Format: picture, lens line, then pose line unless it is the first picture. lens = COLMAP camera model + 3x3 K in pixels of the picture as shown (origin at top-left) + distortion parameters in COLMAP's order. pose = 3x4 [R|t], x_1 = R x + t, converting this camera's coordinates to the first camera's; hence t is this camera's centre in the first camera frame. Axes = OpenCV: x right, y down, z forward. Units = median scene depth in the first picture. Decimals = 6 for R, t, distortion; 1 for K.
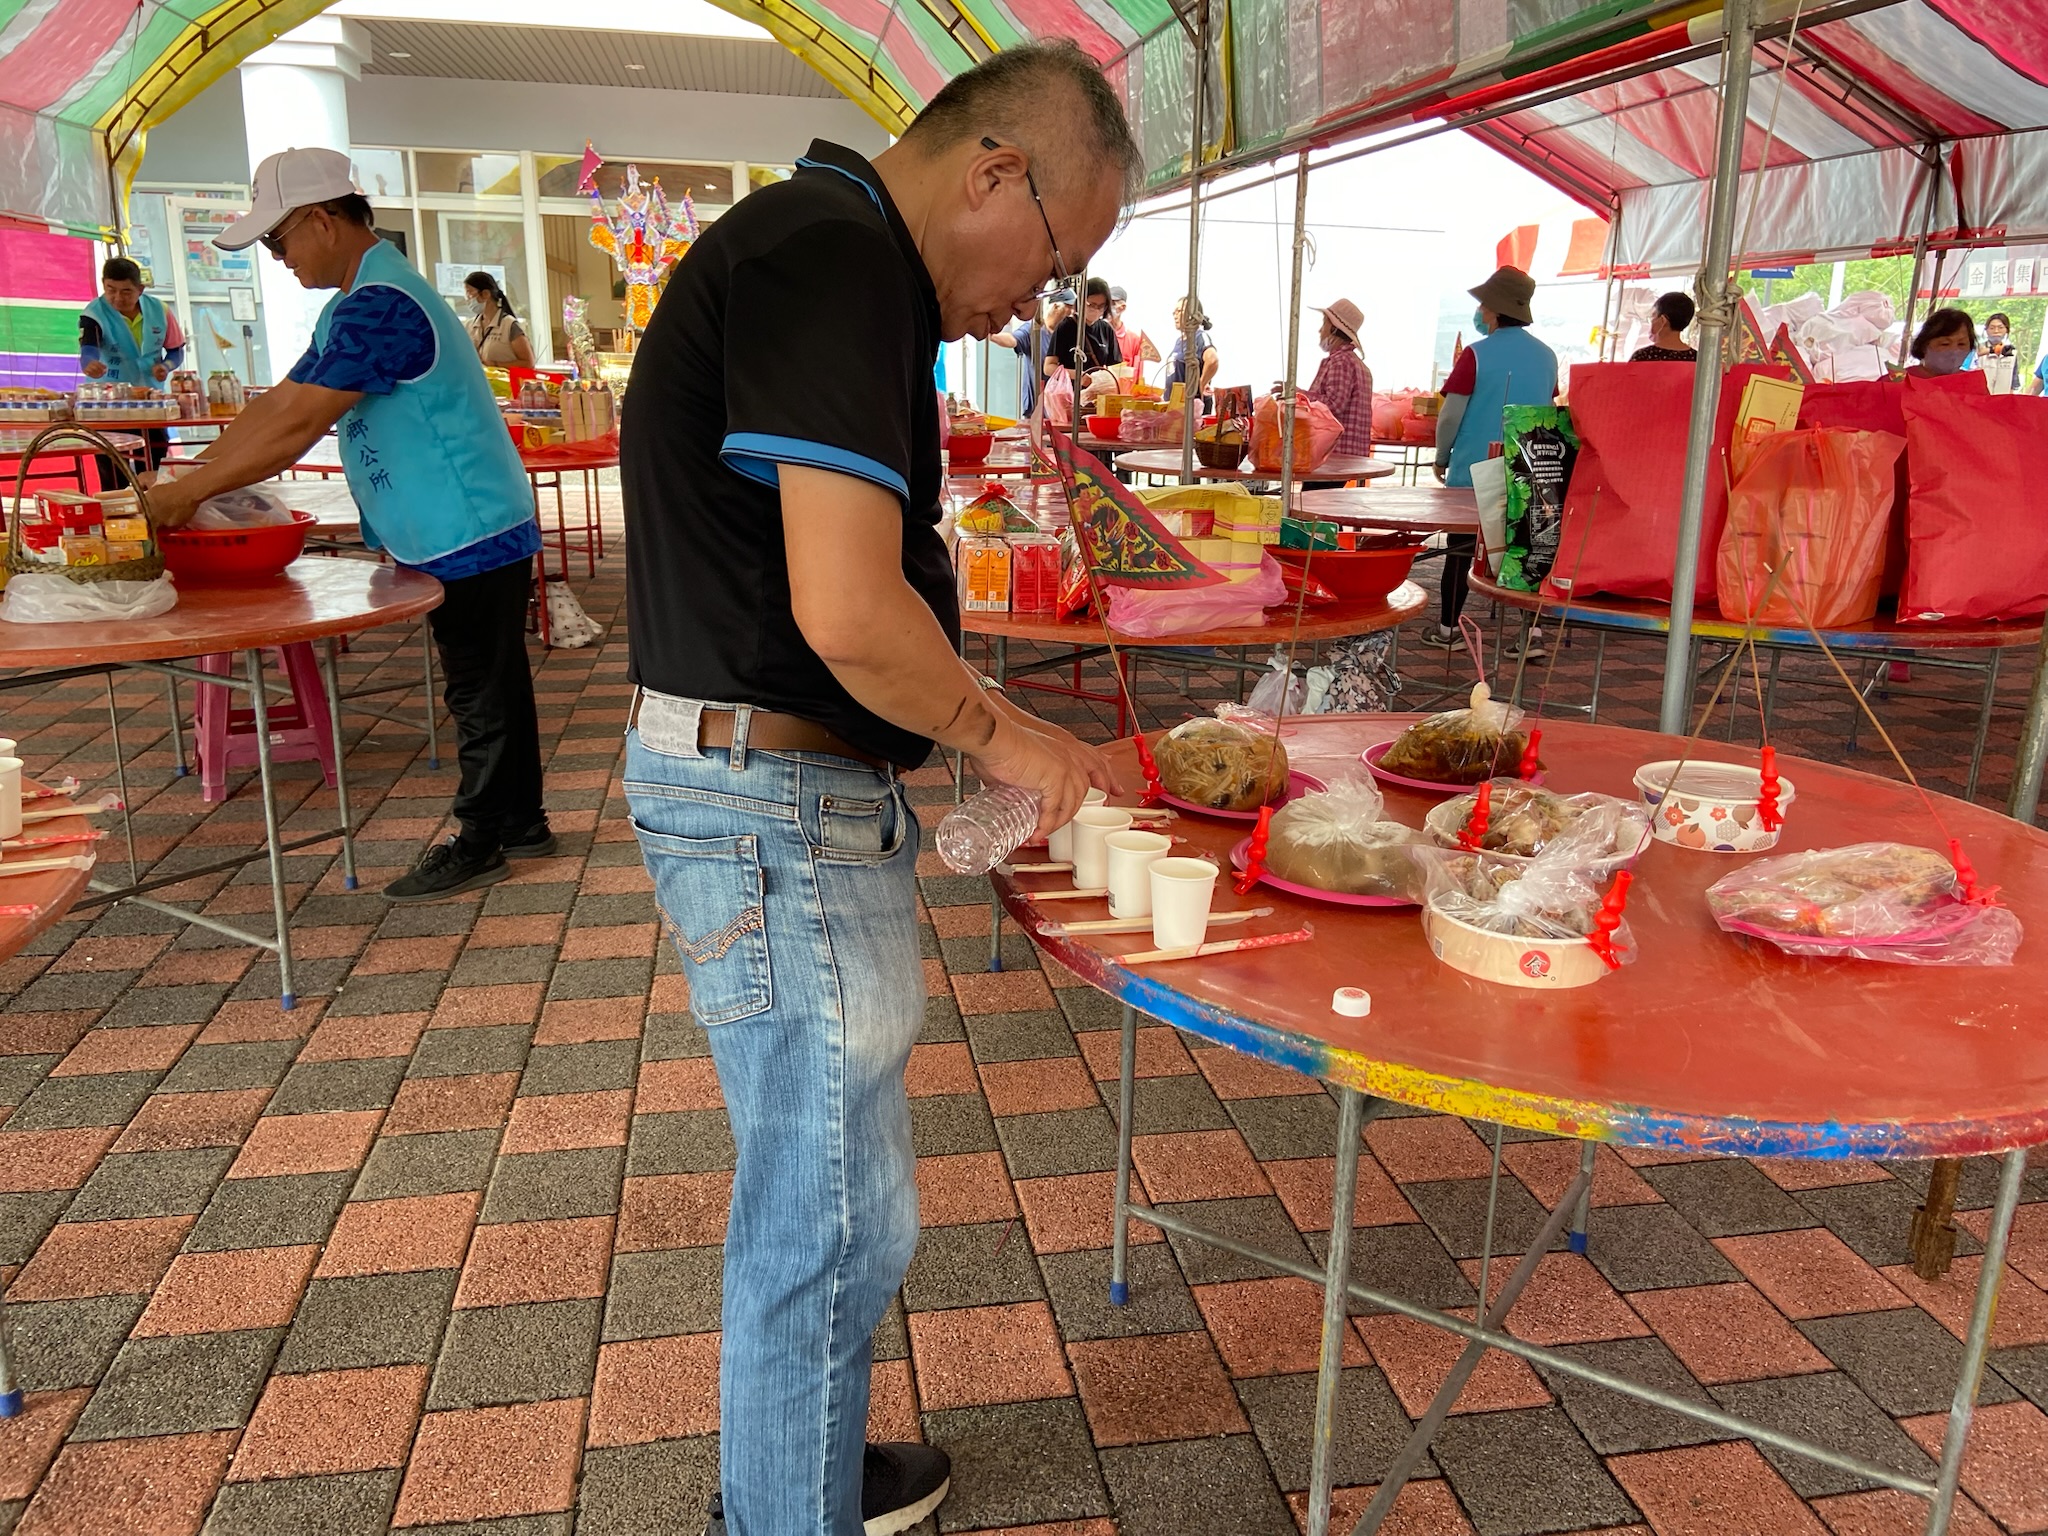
lens RADIAL K [[1487.5, 0, 1037.8], [0, 1487.5, 763.8], [0, 0, 1]] dist [0.116752, -0.148530]
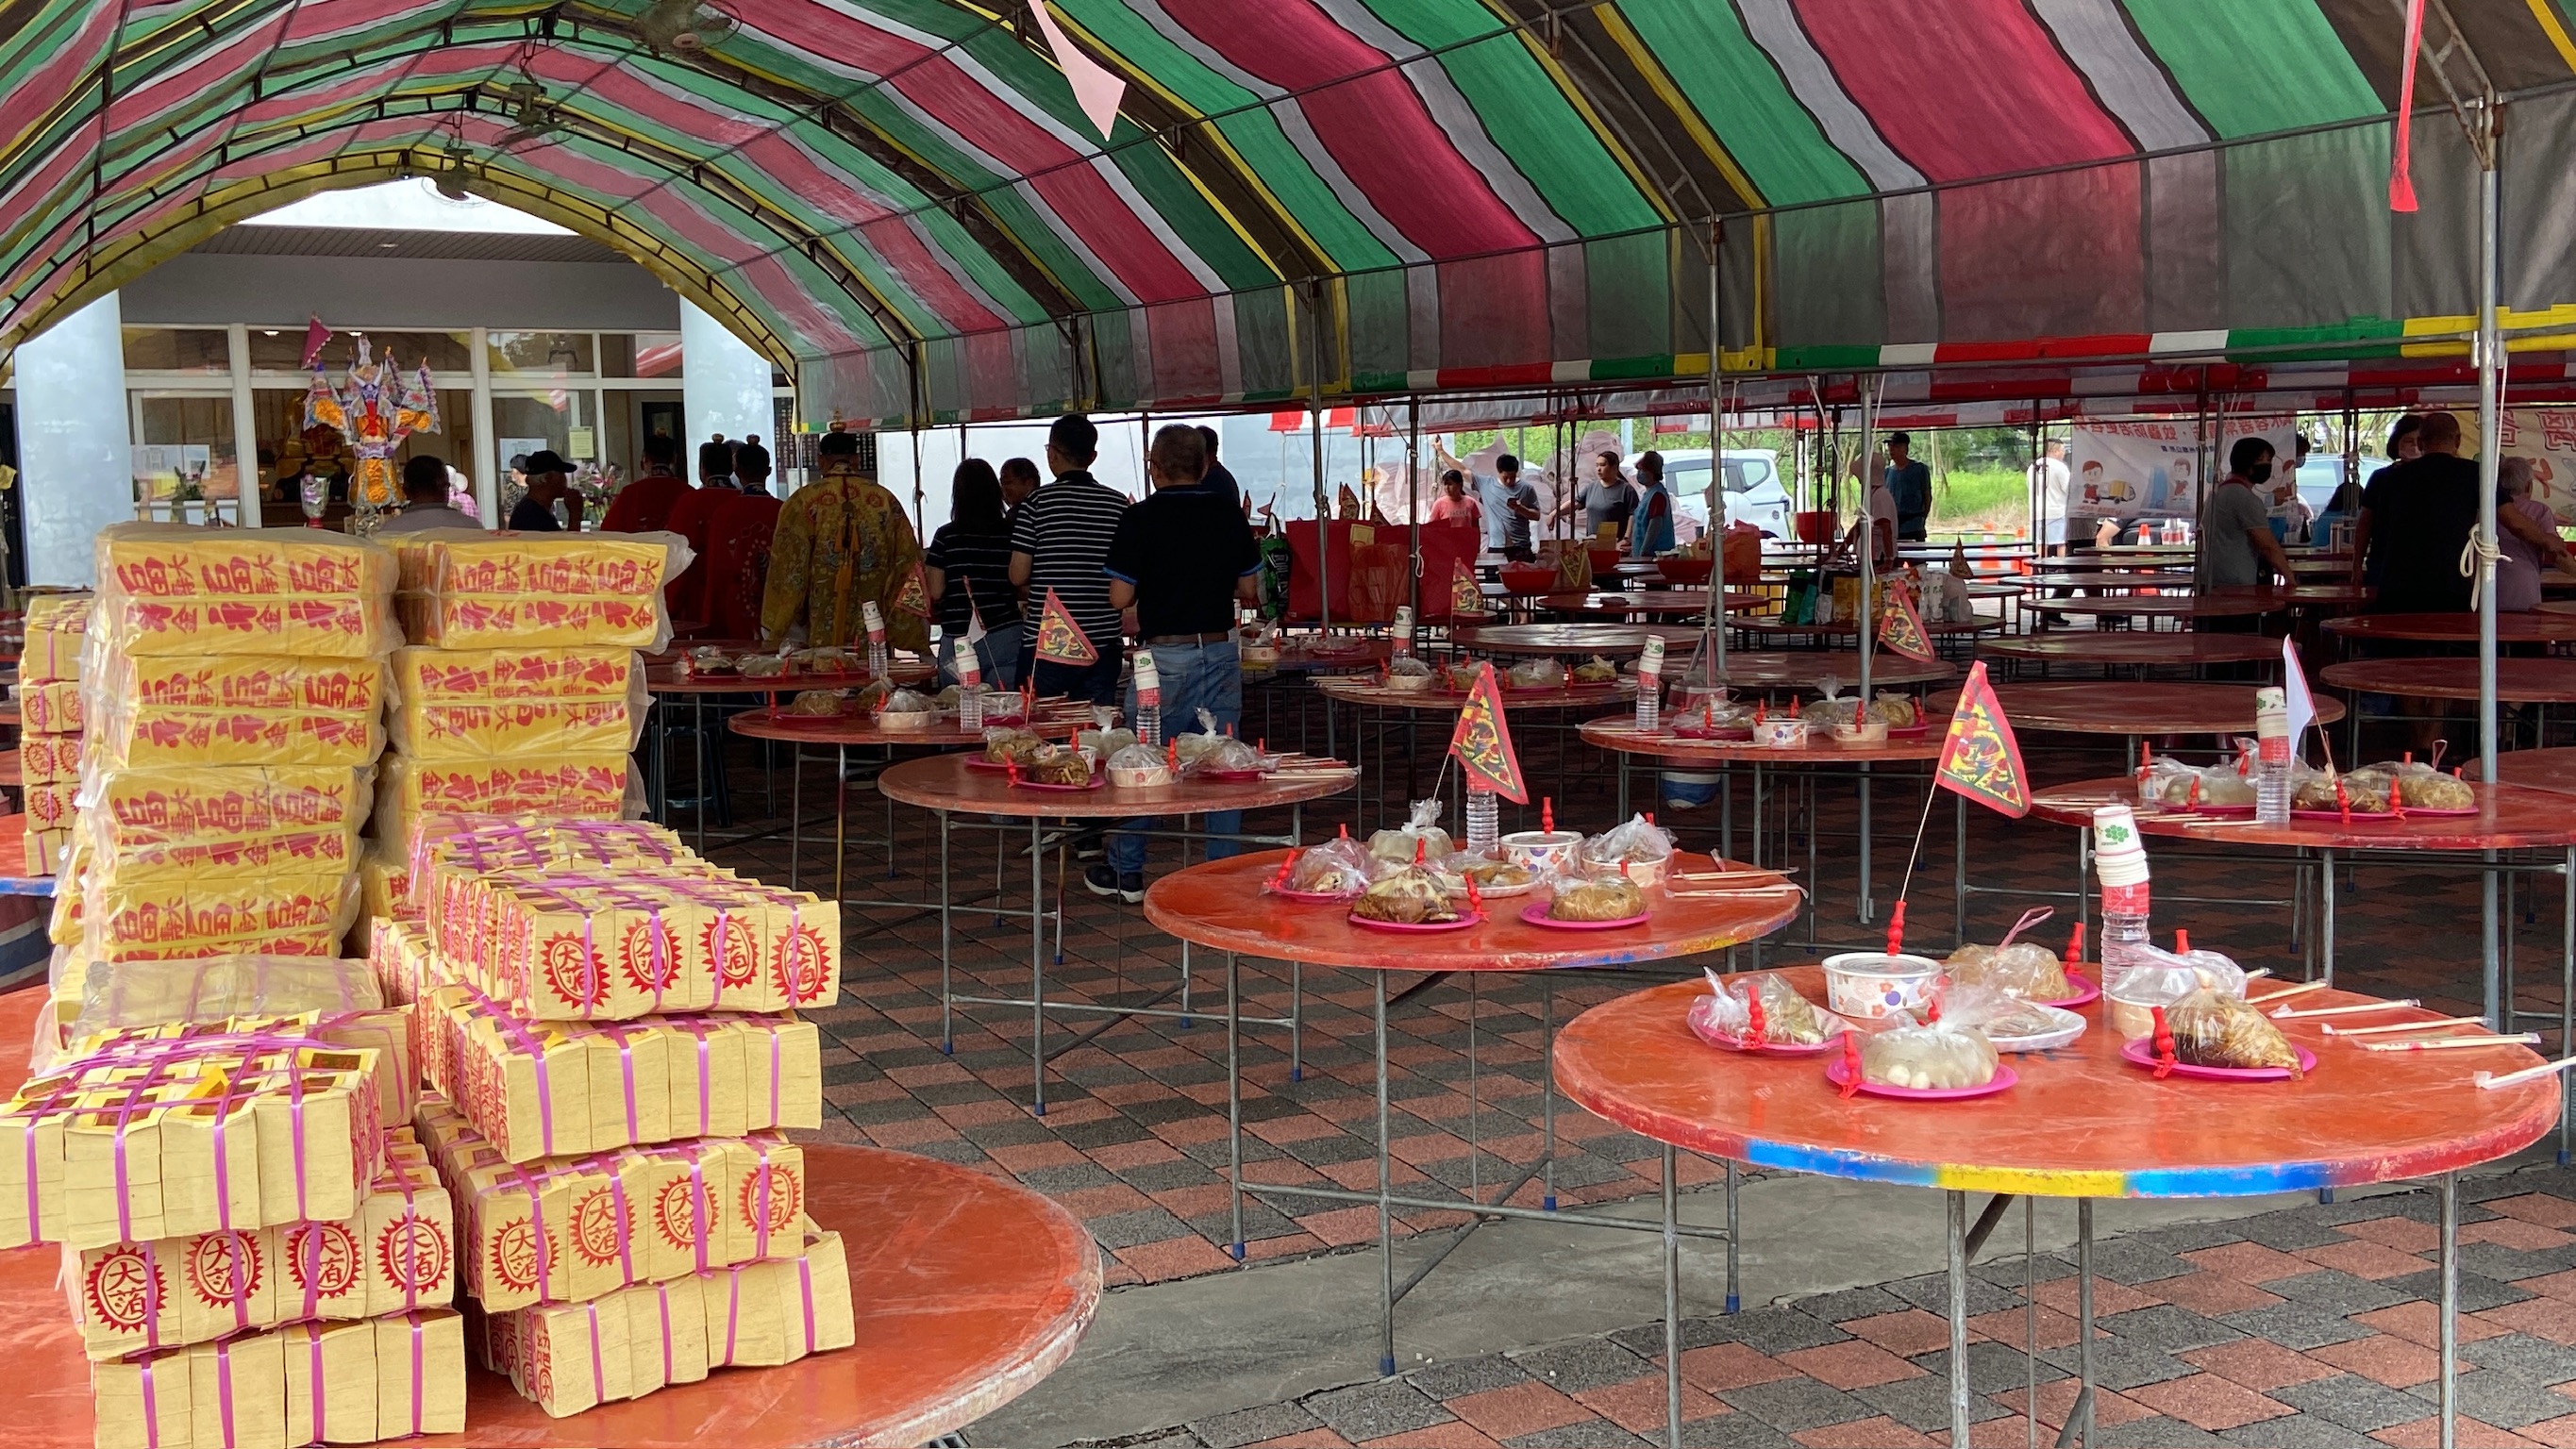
lens RADIAL K [[2511.2, 0, 1256.2], [0, 2511.2, 768.3], [0, 0, 1]] dist [0.114376, -0.172111]
pose [[0.965568, -0.069561, 0.250677, -0.147459], [0.107441, 0.984200, -0.140735, 0.140102], [-0.236926, 0.162822, 0.957786, -0.566705]]
